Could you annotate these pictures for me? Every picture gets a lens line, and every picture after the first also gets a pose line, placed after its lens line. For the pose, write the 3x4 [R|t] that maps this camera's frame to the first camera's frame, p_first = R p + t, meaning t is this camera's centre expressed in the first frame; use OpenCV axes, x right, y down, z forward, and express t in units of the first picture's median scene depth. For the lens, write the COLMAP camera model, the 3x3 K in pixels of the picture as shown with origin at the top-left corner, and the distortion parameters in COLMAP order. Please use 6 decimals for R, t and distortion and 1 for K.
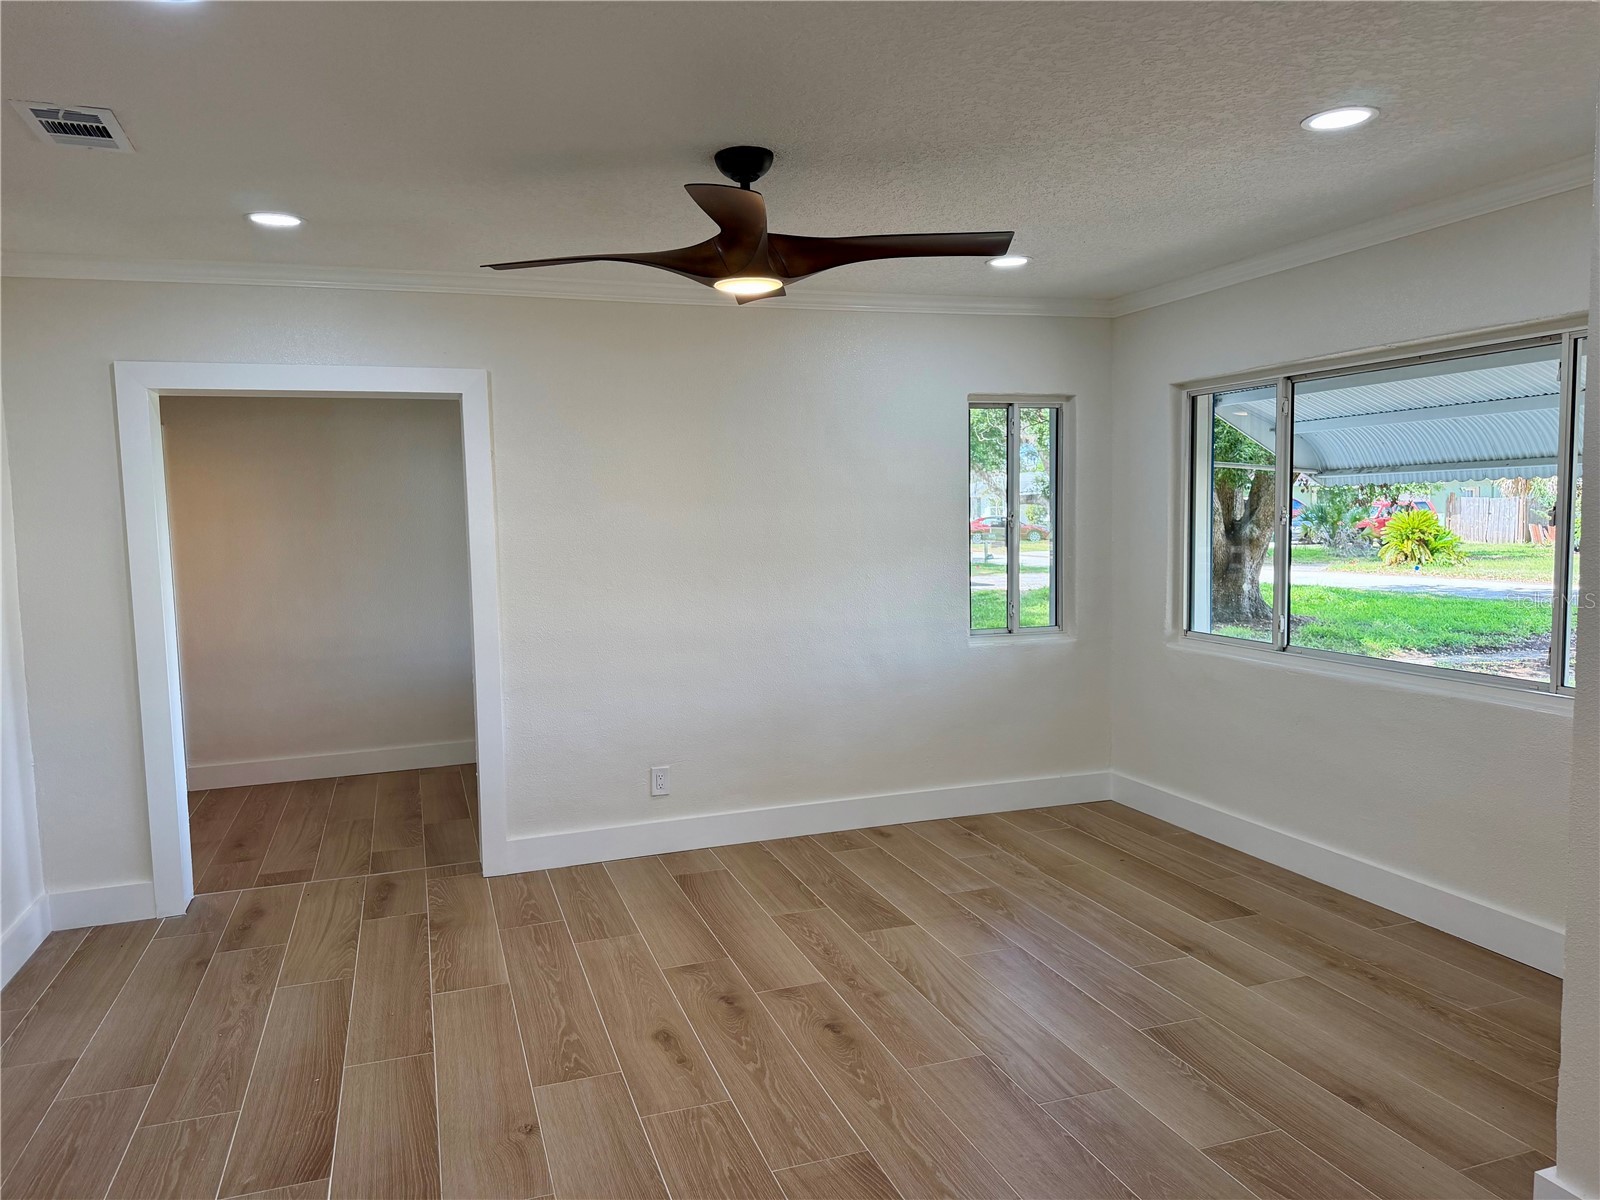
lens RADIAL K [[1124.3, 0, 793.2], [0, 1124.3, 598.6], [0, 0, 1]] dist [0.076470, -0.097484]
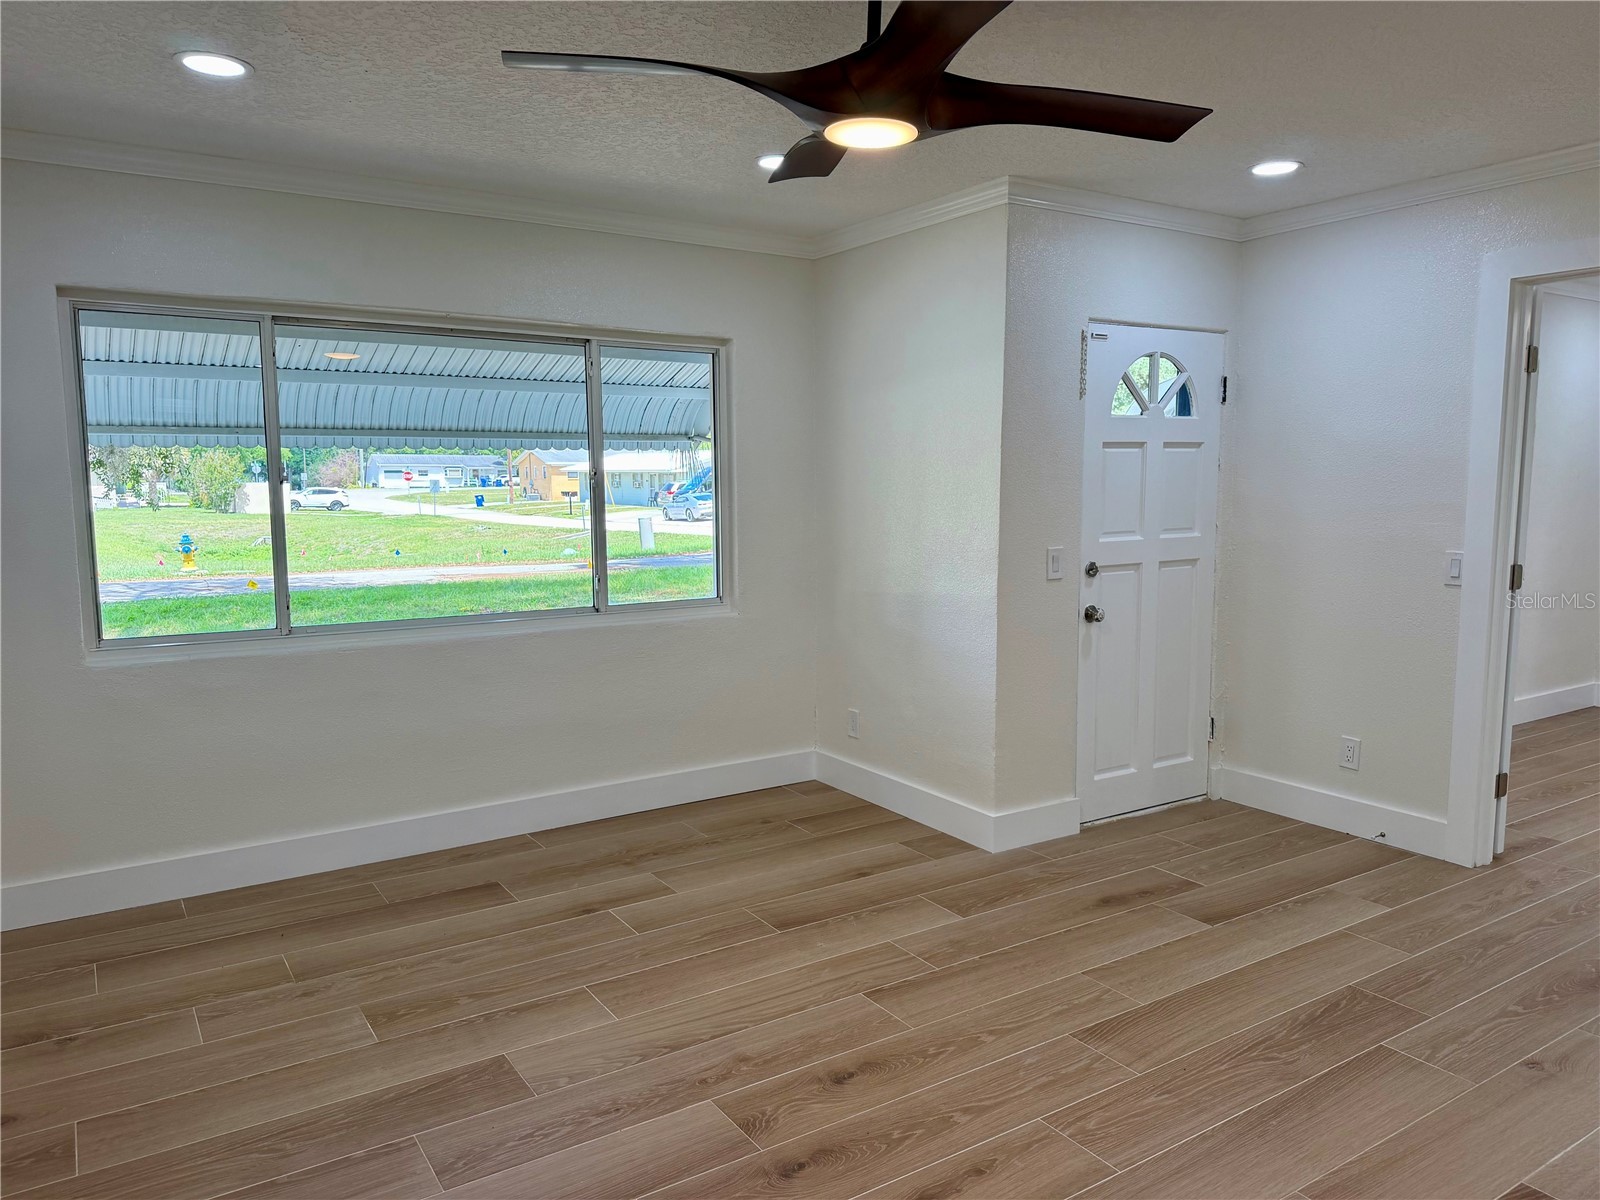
lens RADIAL K [[1124.3, 0, 812.1], [0, 1124.3, 600.8], [0, 0, 1]] dist [0.076470, -0.097484]
pose [[-0.256123, -0.085083, 0.962893, -0.614547], [0.086006, 0.990162, 0.110370, -0.049951], [-0.962811, 0.111083, -0.246285, 1.003317]]
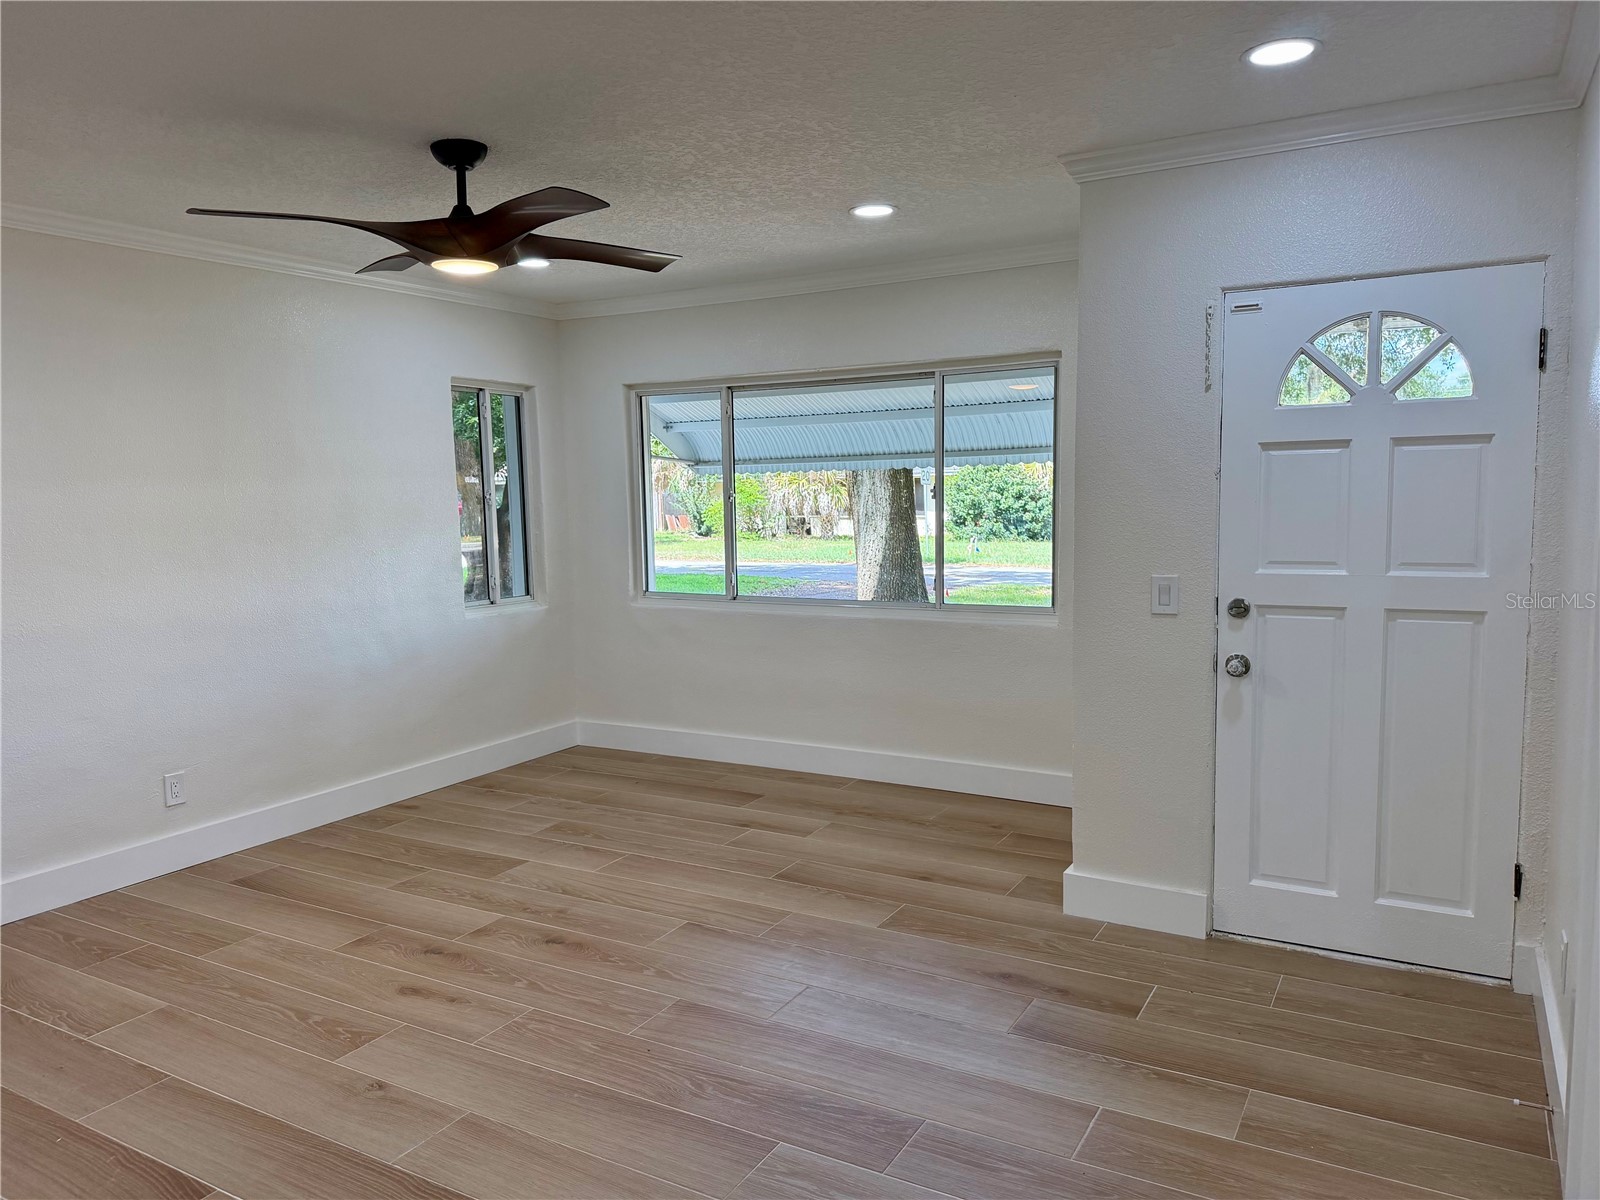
lens RADIAL K [[1124.3, 0, 807.4], [0, 1124.3, 600.5], [0, 0, 1]] dist [0.076470, -0.097484]
pose [[0.748096, -0.058267, 0.661027, -0.422442], [0.054733, 0.998161, 0.026043, 0.022154], [-0.661329, 0.016697, 0.749910, -0.010654]]
